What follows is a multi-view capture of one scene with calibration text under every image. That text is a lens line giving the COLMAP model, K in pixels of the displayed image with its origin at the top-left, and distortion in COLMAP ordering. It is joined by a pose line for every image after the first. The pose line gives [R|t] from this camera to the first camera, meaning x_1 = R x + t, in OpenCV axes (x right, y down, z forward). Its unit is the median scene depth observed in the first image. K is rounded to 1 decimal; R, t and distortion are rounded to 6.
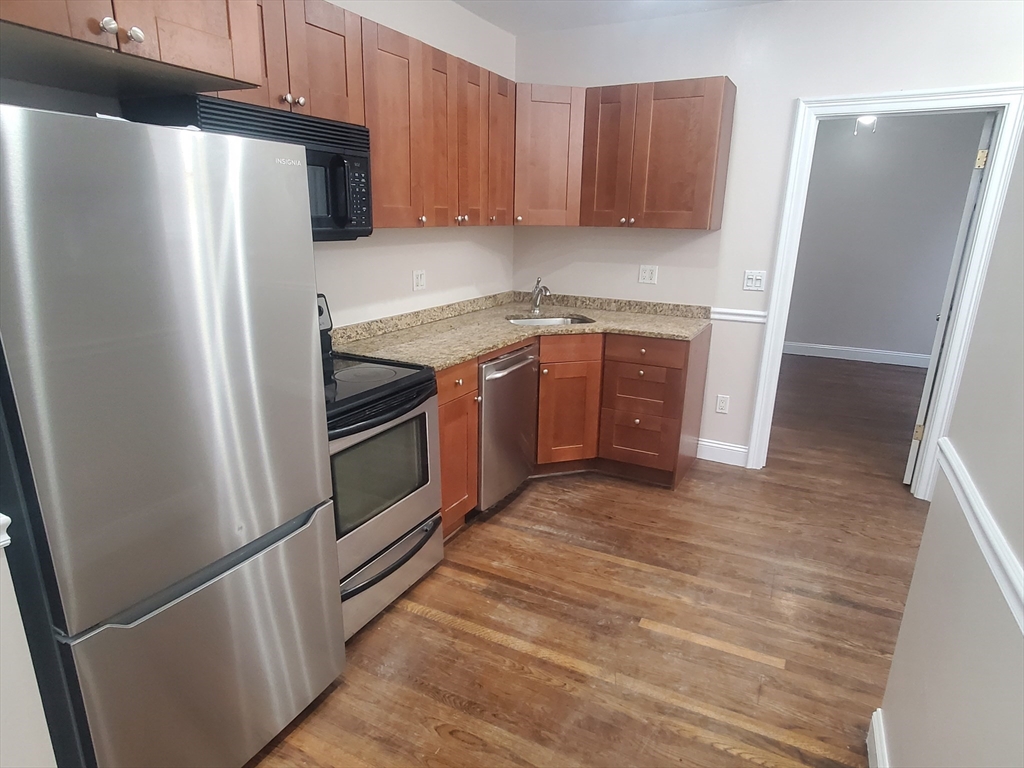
lens RADIAL K [[590.8, 0, 512.2], [0, 590.8, 389.2], [0, 0, 1]] dist [0.002662, 0.001322]
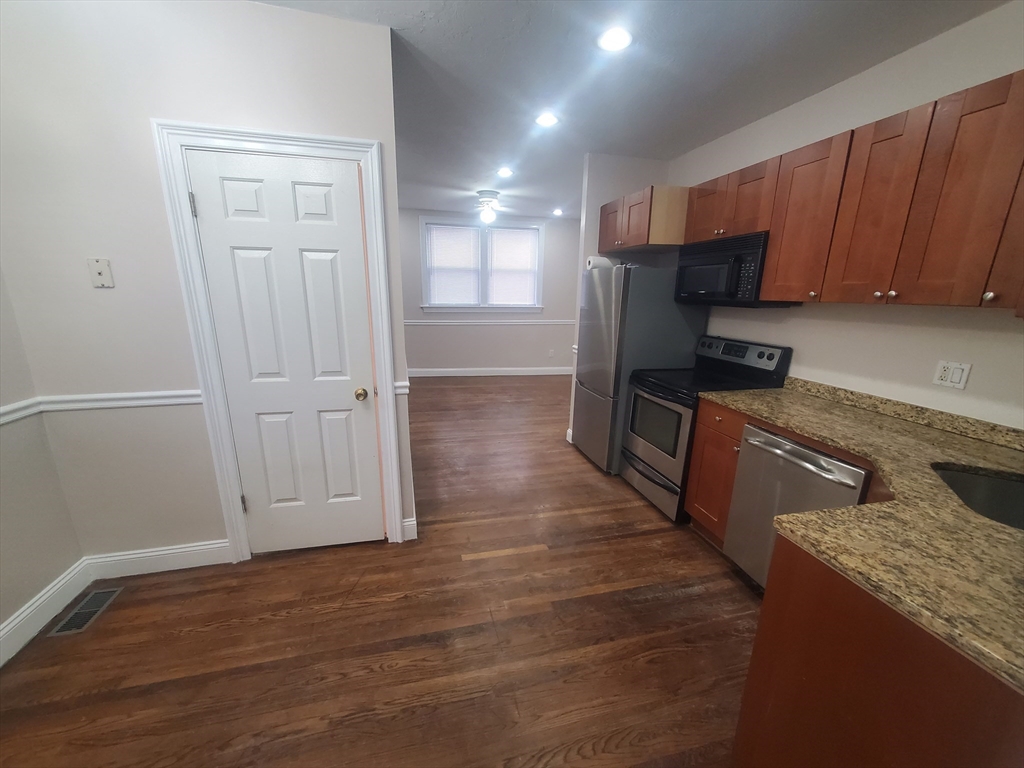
lens RADIAL K [[410.5, 0, 507.8], [0, 410.5, 390.8], [0, 0, 1]] dist [-0.001949, 0.000514]
pose [[-0.743791, 0.133098, -0.655026, 0.842886], [-0.213740, 0.881158, 0.421753, -0.352023], [0.633316, 0.453701, -0.626949, 1.277697]]
